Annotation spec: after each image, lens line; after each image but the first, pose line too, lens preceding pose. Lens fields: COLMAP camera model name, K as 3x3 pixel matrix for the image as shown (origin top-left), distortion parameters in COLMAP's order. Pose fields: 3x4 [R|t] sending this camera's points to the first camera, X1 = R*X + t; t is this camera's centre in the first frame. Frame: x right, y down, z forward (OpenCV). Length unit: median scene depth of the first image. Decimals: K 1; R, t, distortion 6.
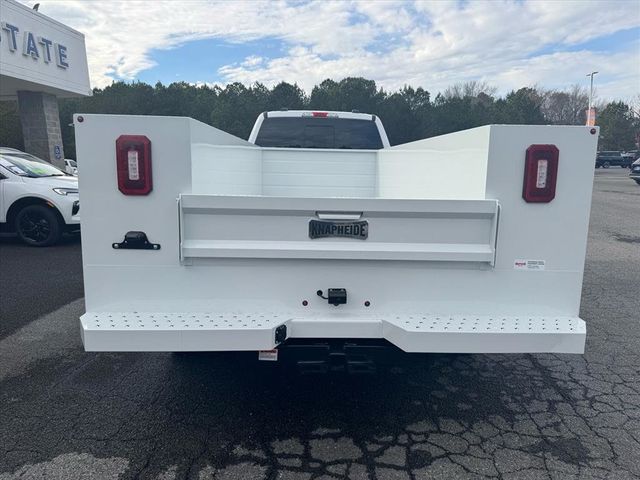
lens RADIAL K [[450.8, 0, 320.2], [0, 450.8, 238.2], [0, 0, 1]] dist [0.031743, -0.036810]
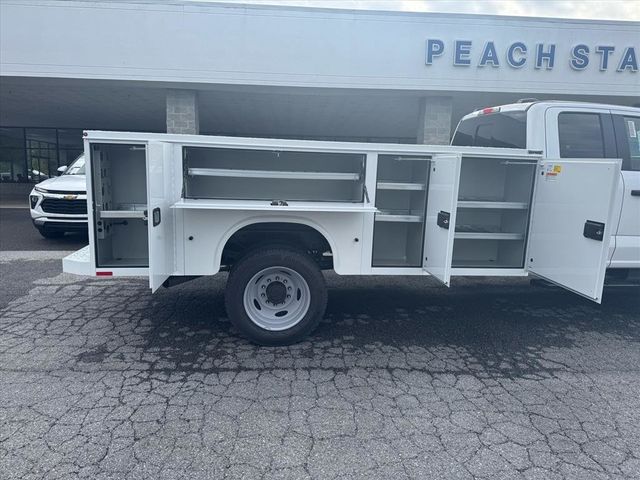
lens RADIAL K [[450.8, 0, 321.7], [0, 450.8, 238.8], [0, 0, 1]] dist [0.031743, -0.036810]
pose [[0.111421, 0.157587, -0.981199, 0.843157], [-0.191274, 0.972287, 0.134435, -0.095380], [0.975192, 0.172699, 0.138476, 0.617864]]
